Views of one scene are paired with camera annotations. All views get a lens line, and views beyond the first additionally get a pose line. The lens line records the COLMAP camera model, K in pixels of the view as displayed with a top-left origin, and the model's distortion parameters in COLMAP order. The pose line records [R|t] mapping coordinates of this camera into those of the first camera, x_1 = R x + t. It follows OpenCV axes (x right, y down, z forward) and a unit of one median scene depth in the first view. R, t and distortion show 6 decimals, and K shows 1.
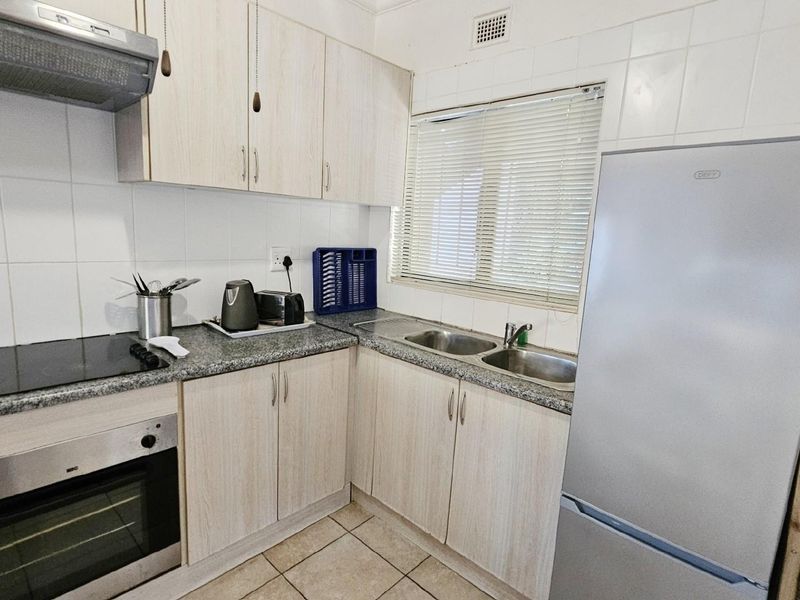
lens RADIAL K [[439.5, 0, 396.2], [0, 439.5, 301.9], [0, 0, 1]] dist [0.003008, 0.000483]
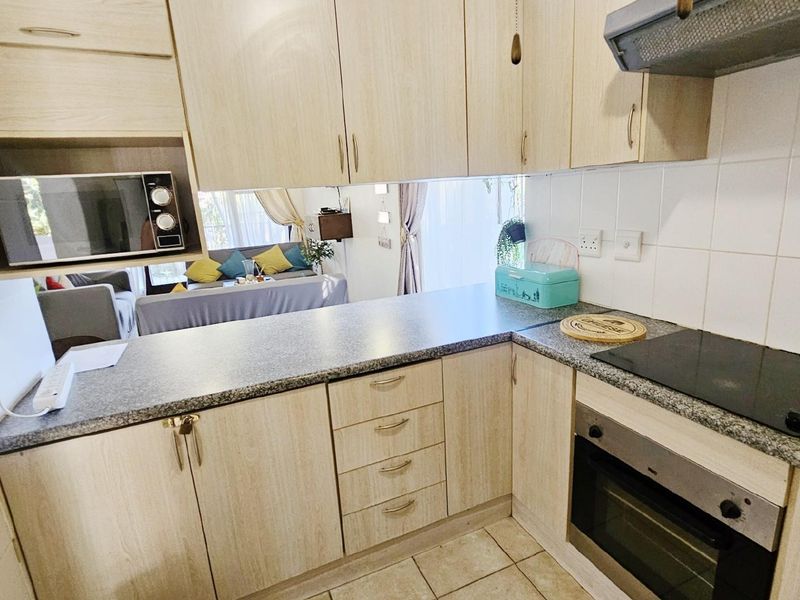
lens RADIAL K [[439.5, 0, 395.2], [0, 439.5, 301.3], [0, 0, 1]] dist [0.003008, 0.000483]
pose [[-0.390831, 0.185893, -0.901496, 0.202335], [-0.116726, 0.961478, 0.248867, -0.107278], [0.913031, 0.202493, -0.354077, 0.515347]]
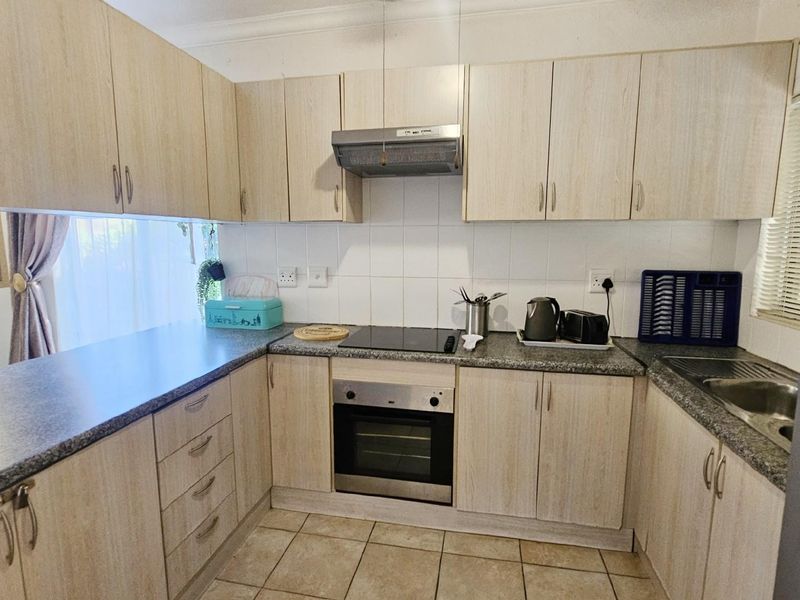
lens RADIAL K [[439.5, 0, 399.2], [0, 439.5, 298.5], [0, 0, 1]] dist [0.003008, 0.000483]
pose [[0.533807, 0.060379, -0.843448, 0.429276], [-0.115761, 0.993275, -0.002159, -0.000595], [0.837645, 0.098790, 0.537206, 0.079492]]
